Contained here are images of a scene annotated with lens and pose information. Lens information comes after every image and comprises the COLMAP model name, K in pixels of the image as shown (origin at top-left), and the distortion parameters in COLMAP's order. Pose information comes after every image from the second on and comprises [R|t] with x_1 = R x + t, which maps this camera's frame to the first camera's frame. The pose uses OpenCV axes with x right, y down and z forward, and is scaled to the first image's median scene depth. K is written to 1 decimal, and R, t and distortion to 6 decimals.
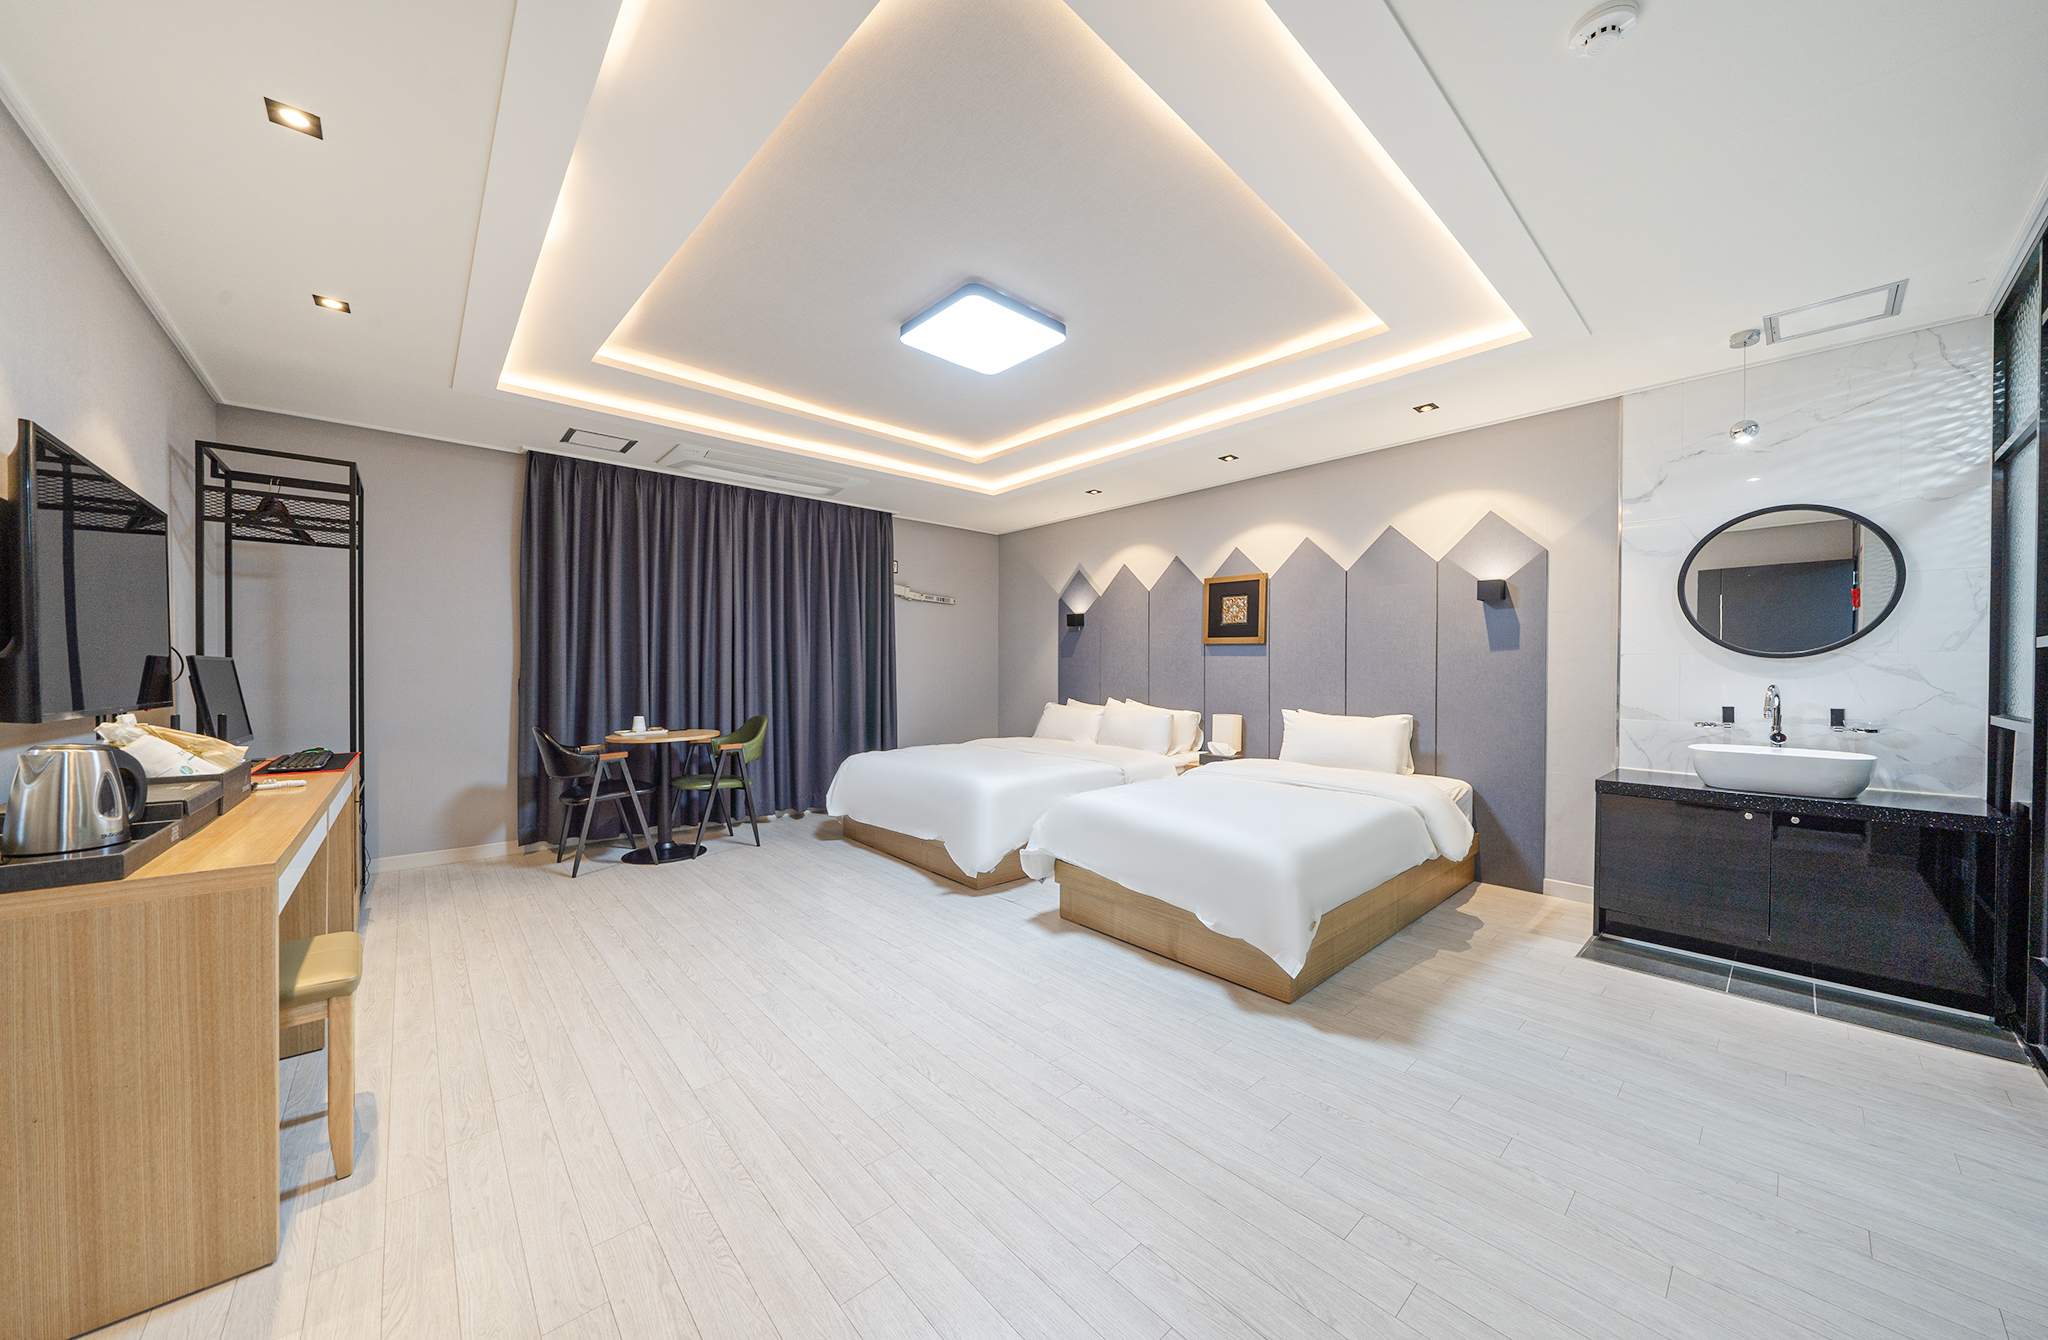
lens RADIAL K [[698.9, 0, 1026.1], [0, 698.9, 673.5], [0, 0, 1]] dist [-0.006067, 0.000268]
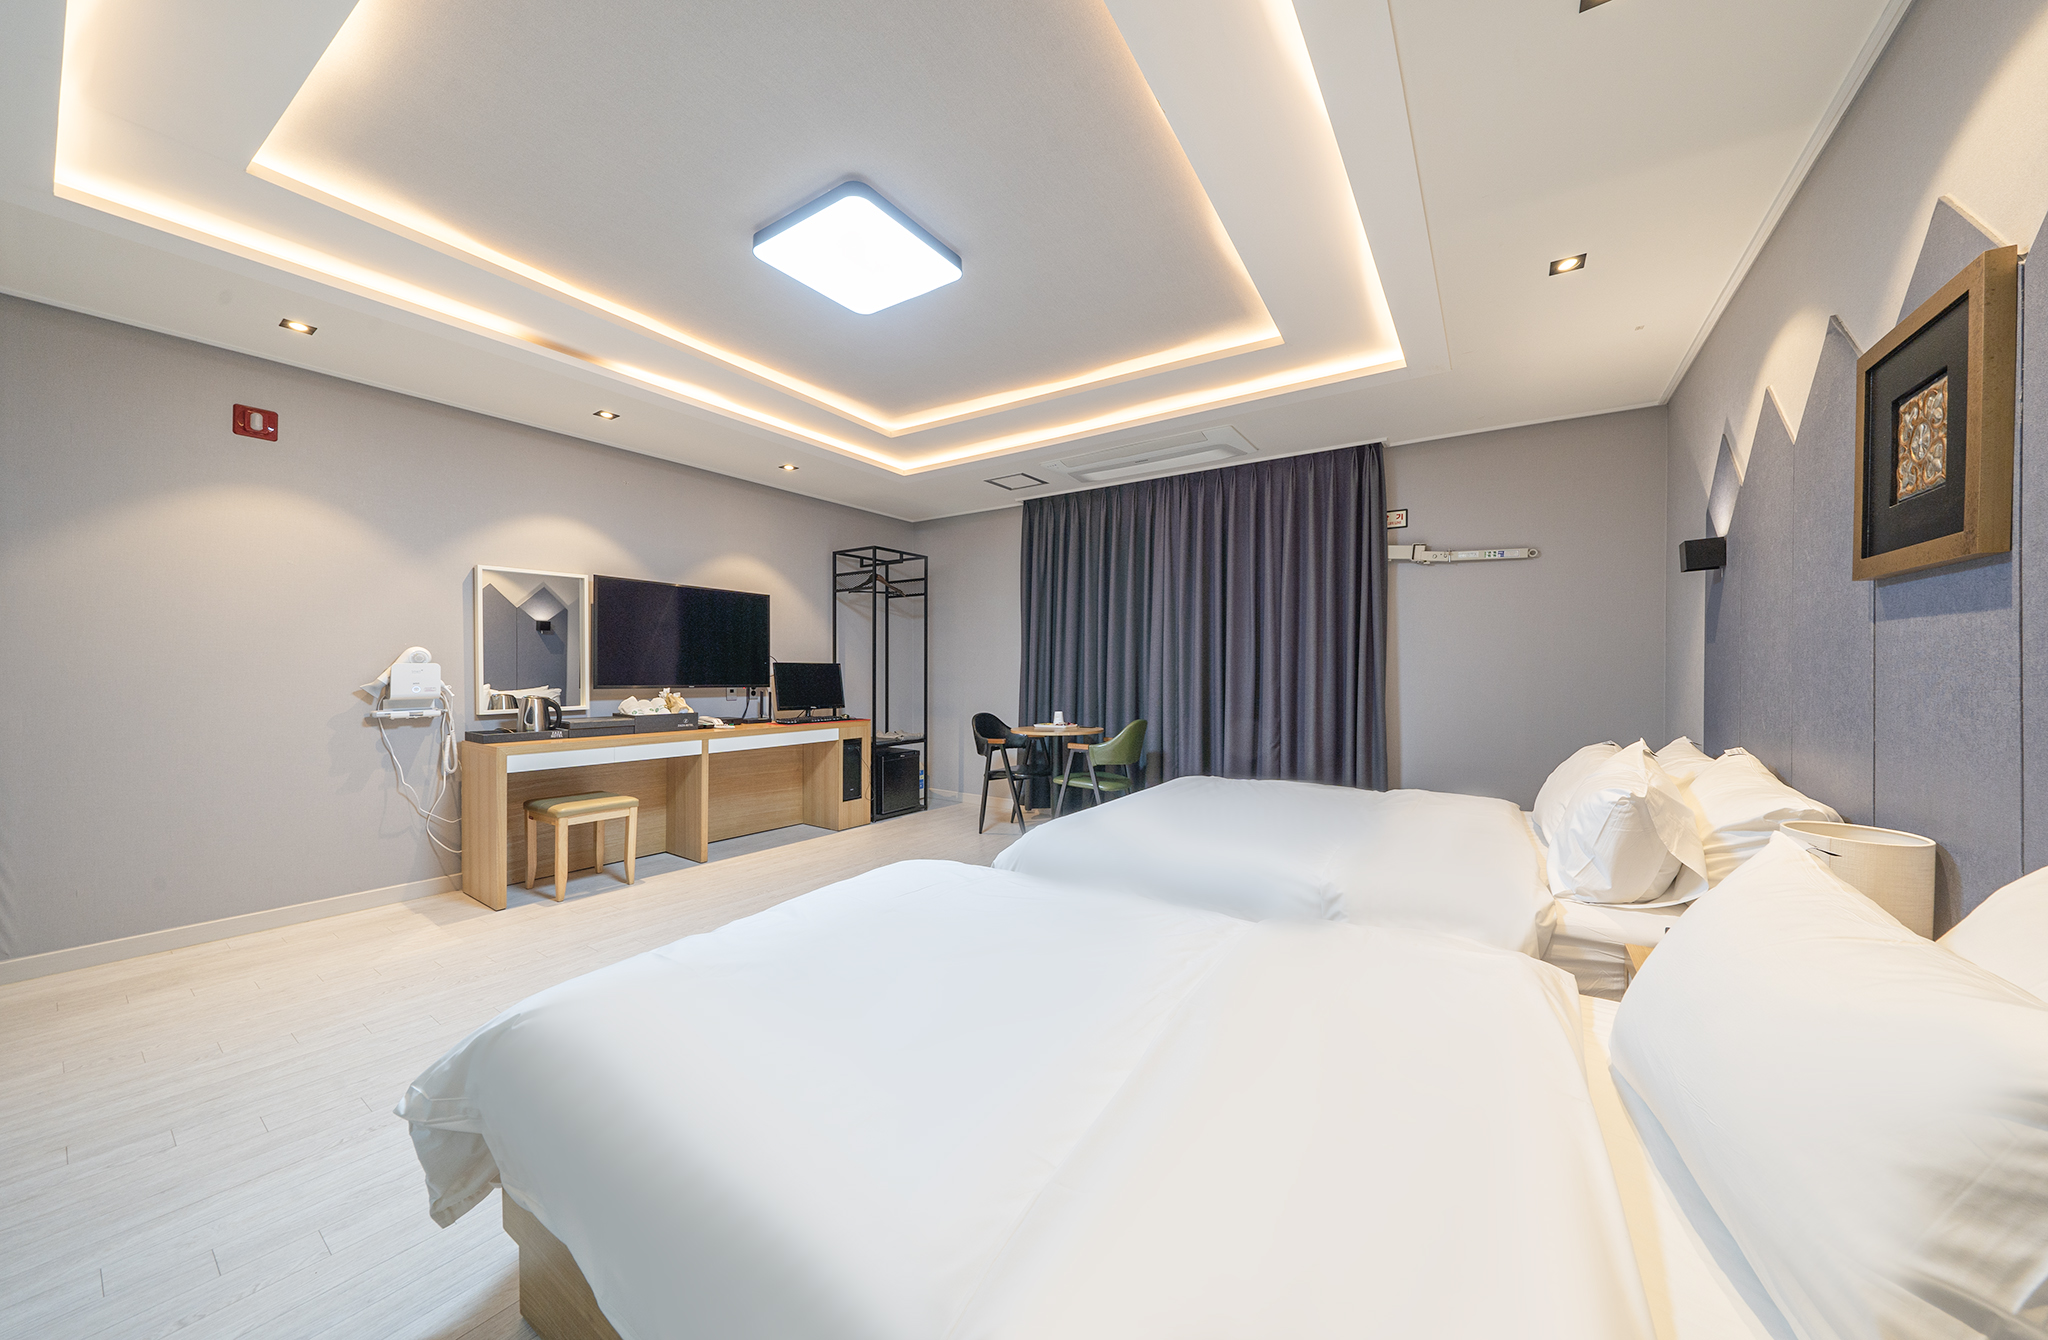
lens RADIAL K [[698.9, 0, 1032.2], [0, 698.9, 678.9], [0, 0, 1]] dist [-0.006067, 0.000268]
pose [[0.238749, 0.009925, -0.971031, 0.539947], [-0.008406, 0.999931, 0.008154, -0.000930], [0.971045, 0.006216, 0.238816, 0.695700]]
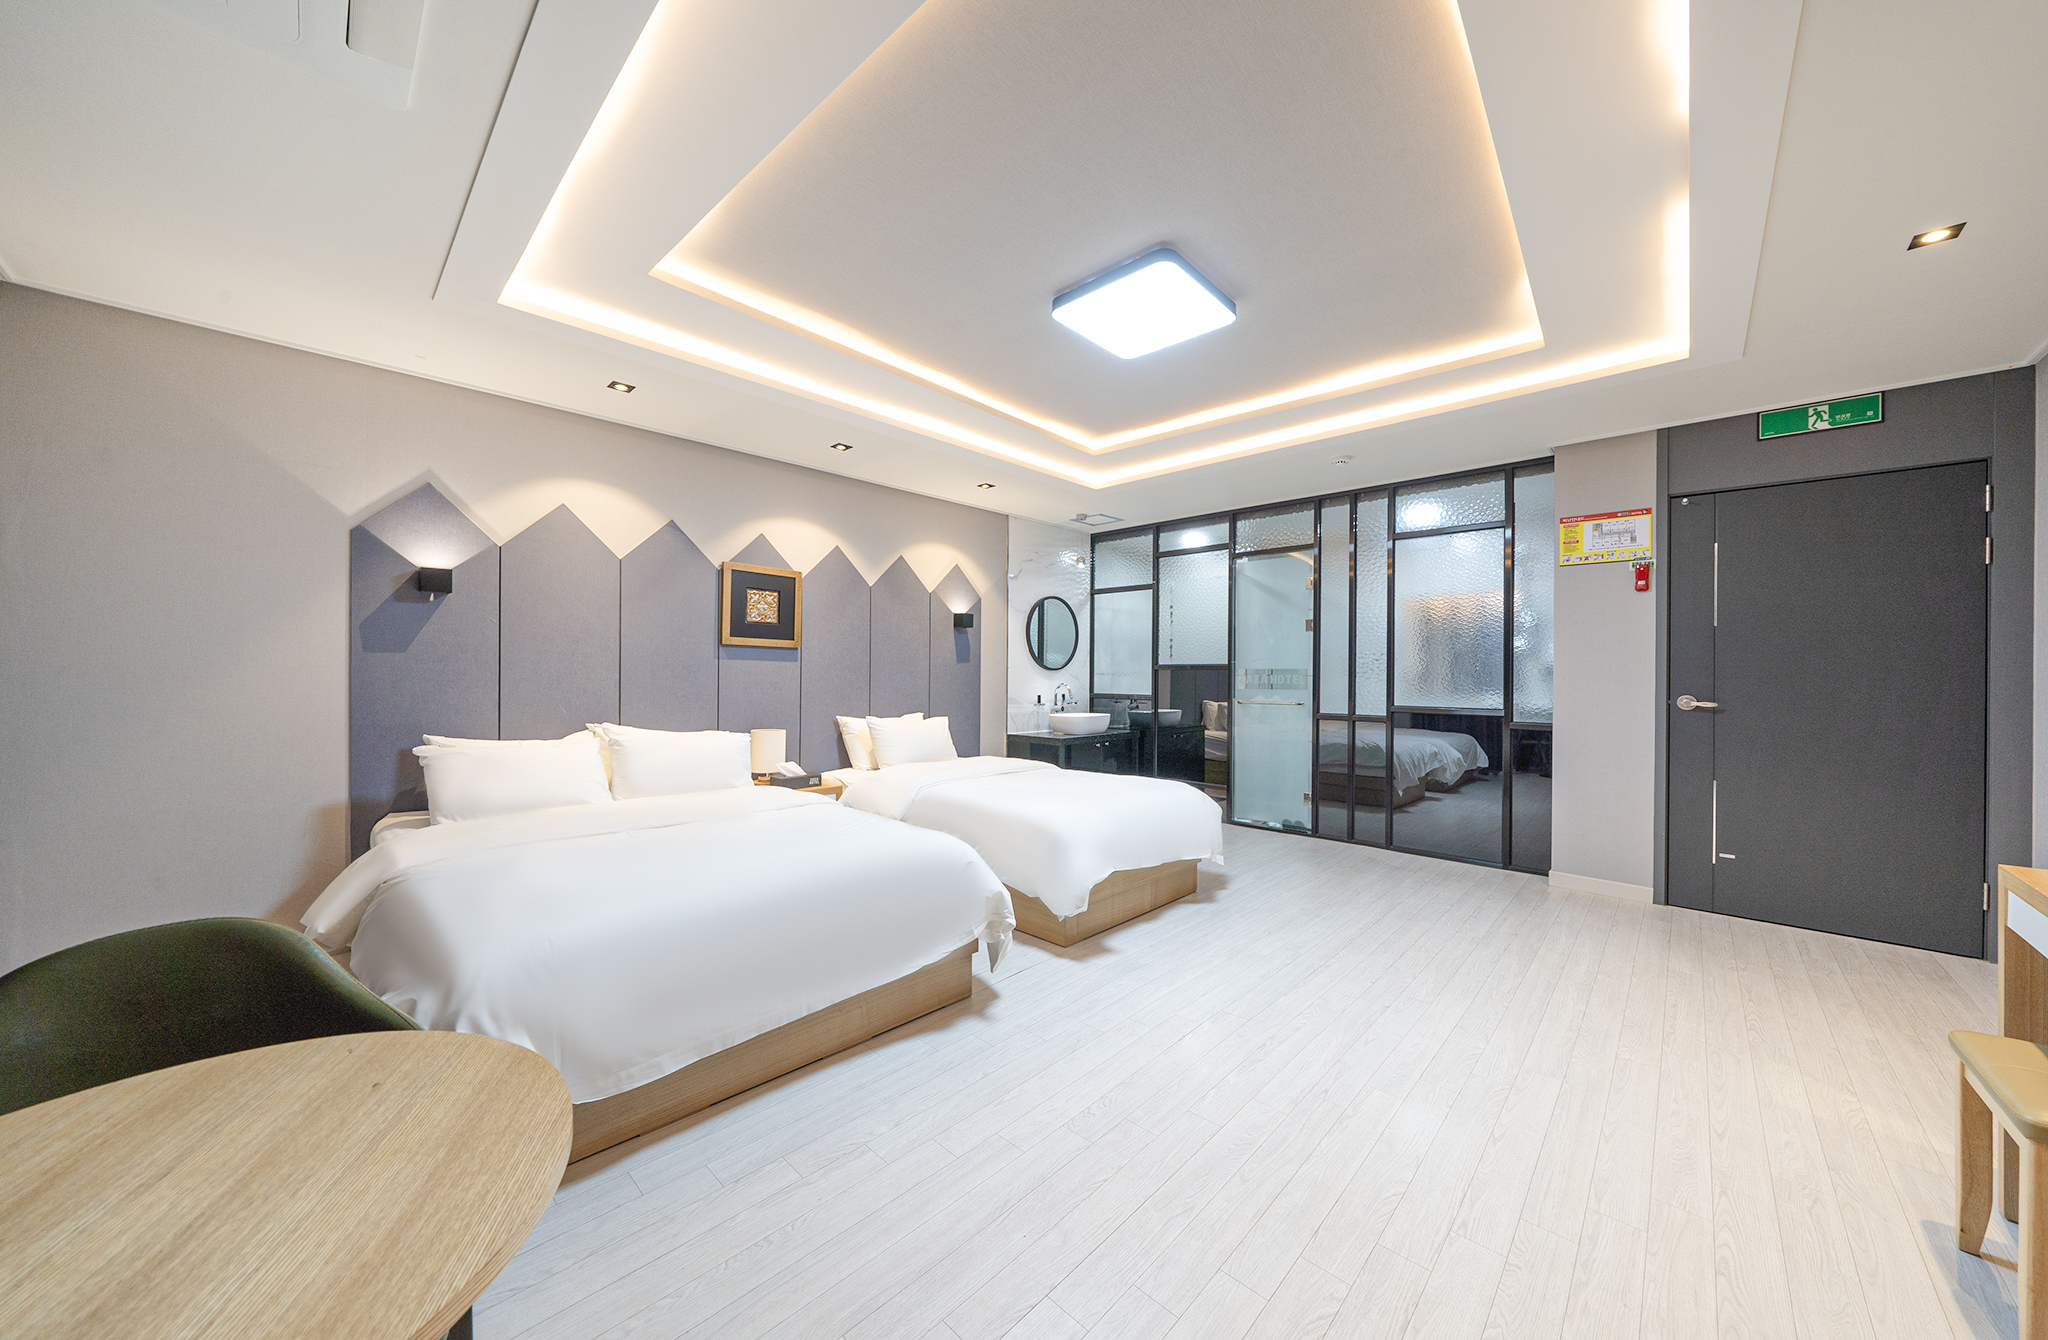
lens RADIAL K [[698.9, 0, 1020.1], [0, 698.9, 674.6], [0, 0, 1]] dist [-0.006067, 0.000268]
pose [[-0.077259, -0.008612, 0.996974, -0.661327], [-0.002704, 0.999961, 0.008428, -0.018216], [-0.997007, -0.002045, -0.077279, 0.857463]]
